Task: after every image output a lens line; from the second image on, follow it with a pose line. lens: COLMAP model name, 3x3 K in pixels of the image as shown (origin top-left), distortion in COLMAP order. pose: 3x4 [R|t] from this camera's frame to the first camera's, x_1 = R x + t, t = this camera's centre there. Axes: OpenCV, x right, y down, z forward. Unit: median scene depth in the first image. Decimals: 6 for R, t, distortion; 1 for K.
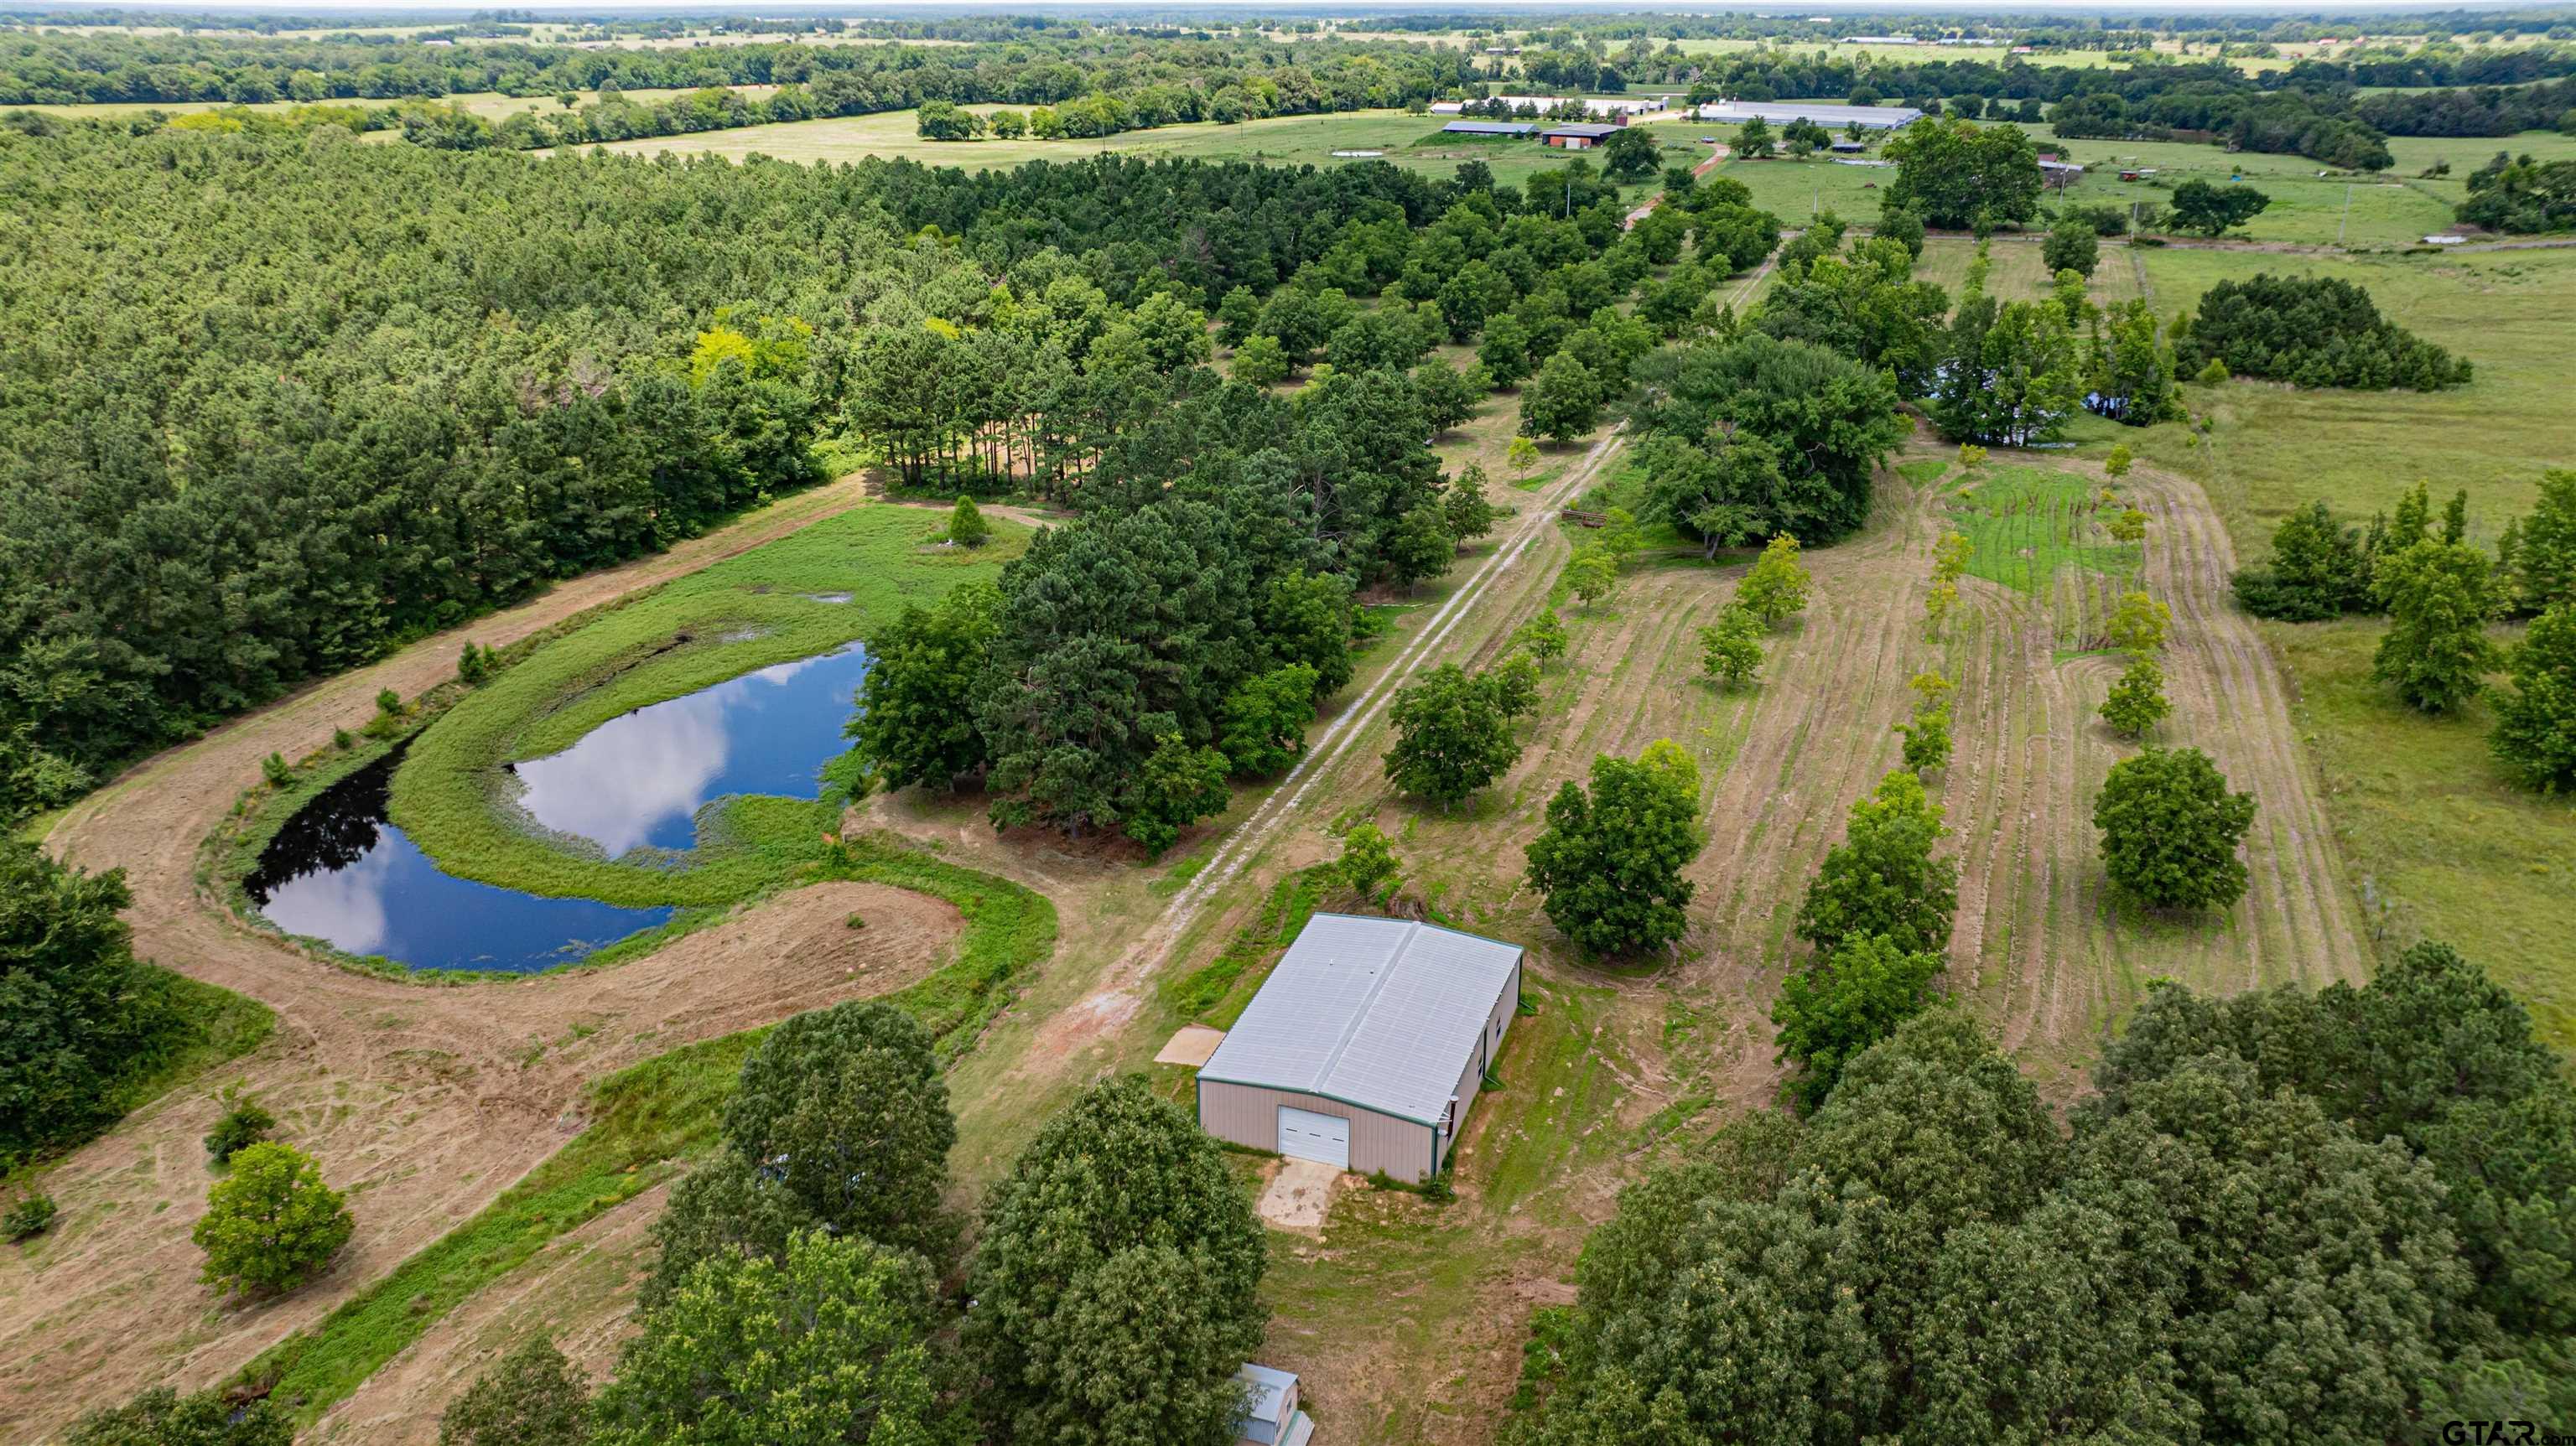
lens RADIAL K [[1824.5, 0, 1288.0], [0, 1824.5, 723.0], [0, 0, 1]] dist [-0.013609, -0.002085]
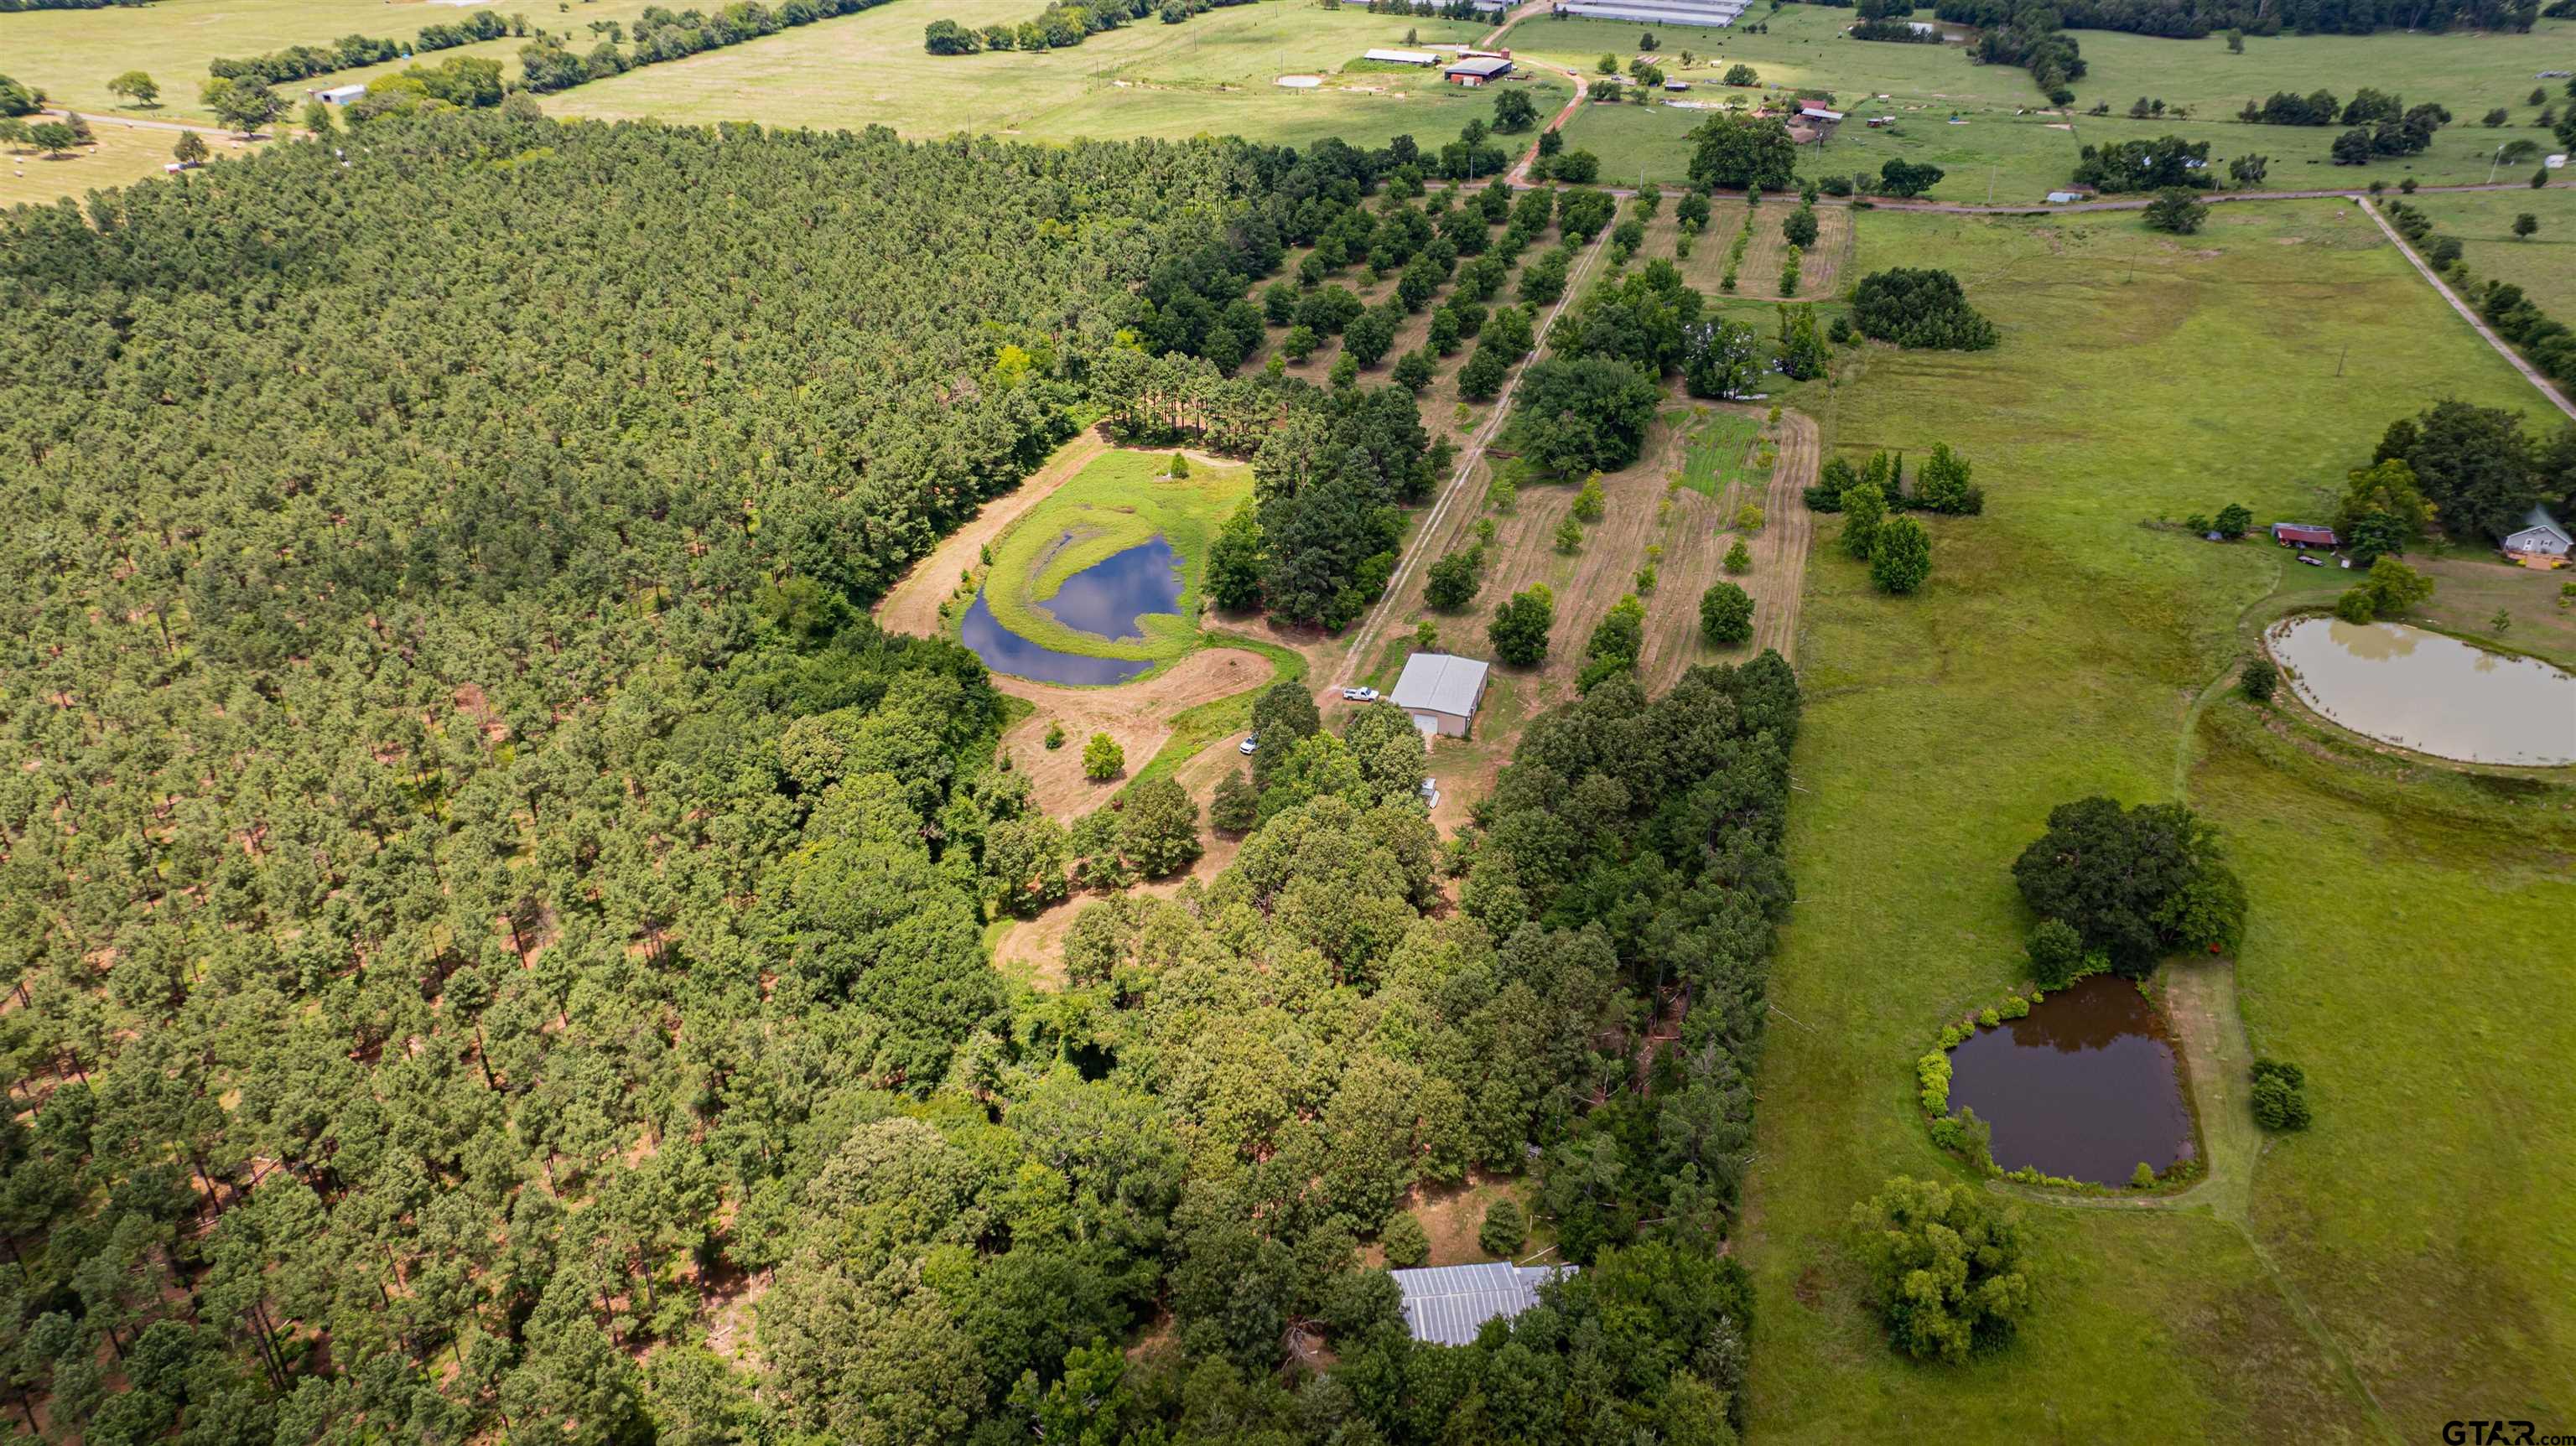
lens RADIAL K [[1824.5, 0, 1288.0], [0, 1824.5, 723.0], [0, 0, 1]] dist [-0.013609, -0.002085]
pose [[0.997595, -0.032410, 0.061275, -0.207232], [0.024854, 0.992428, 0.120286, -0.075660], [-0.064709, -0.118473, 0.990846, -1.034676]]
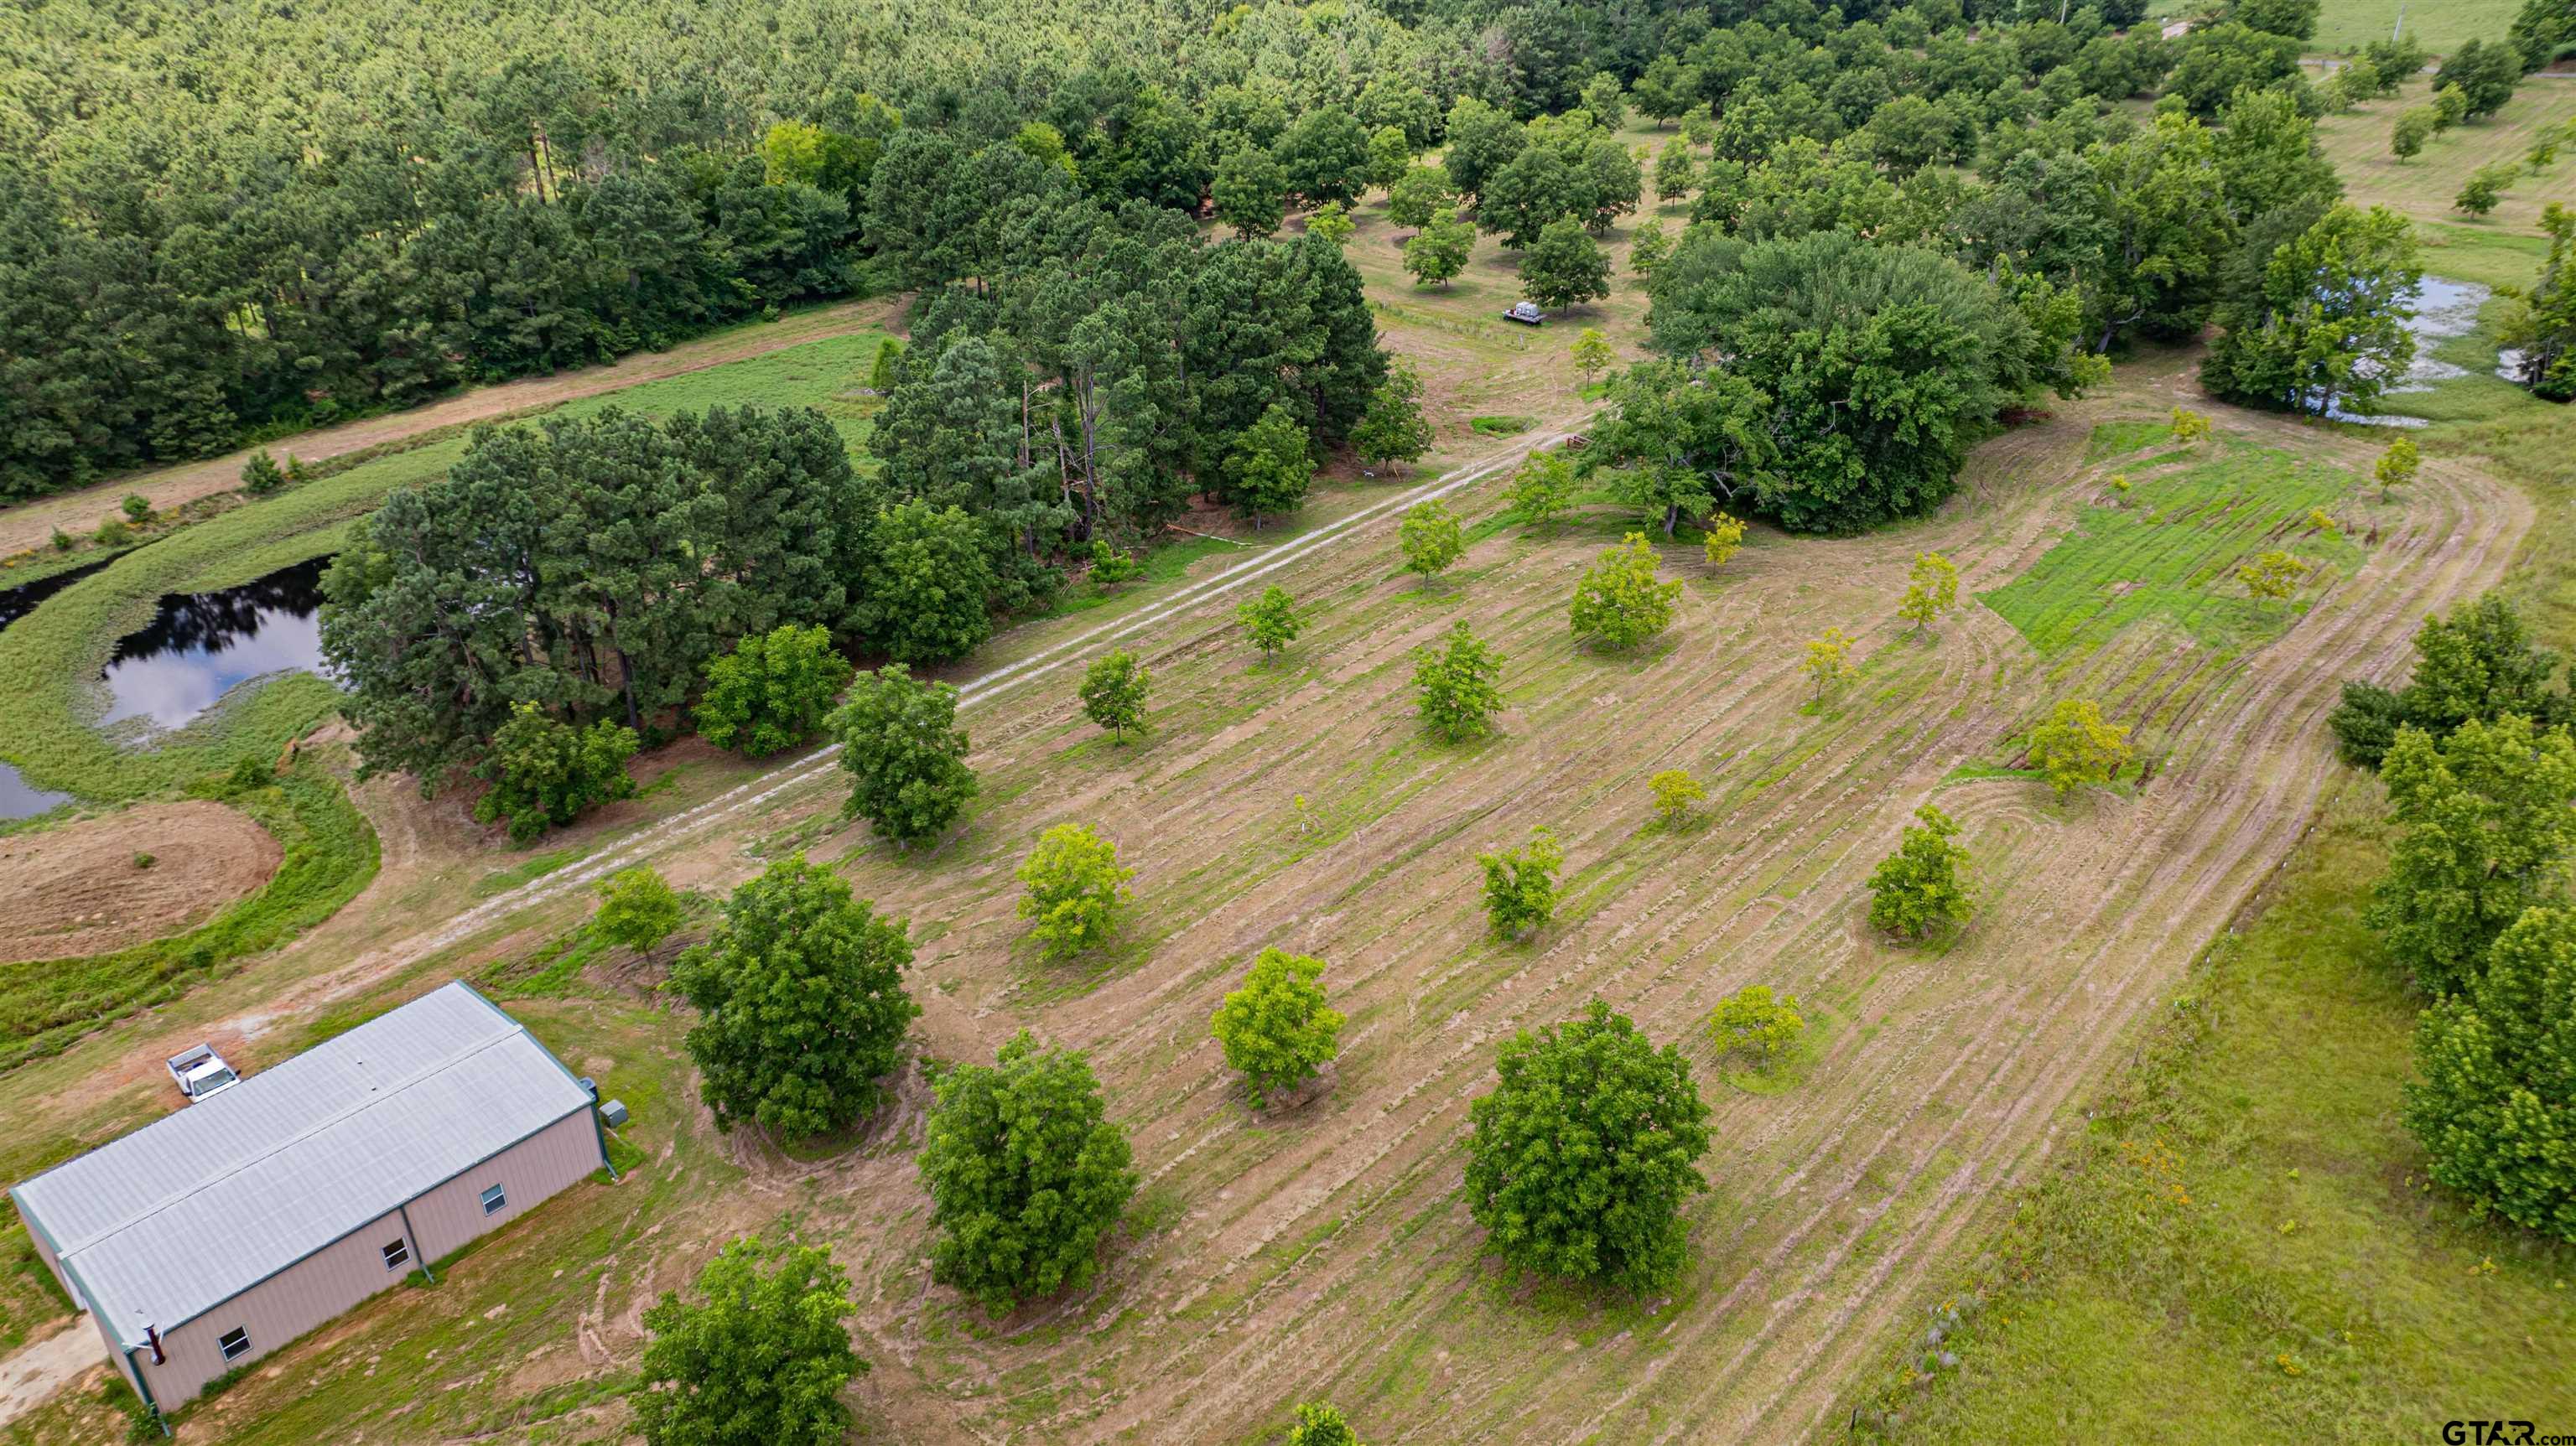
lens RADIAL K [[1824.5, 0, 1288.0], [0, 1824.5, 723.0], [0, 0, 1]] dist [-0.013609, -0.002085]
pose [[0.923436, 0.178070, -0.339936, 0.369768], [-0.136082, 0.980206, 0.143799, -0.103458], [0.358814, -0.086530, 0.929390, 0.247227]]
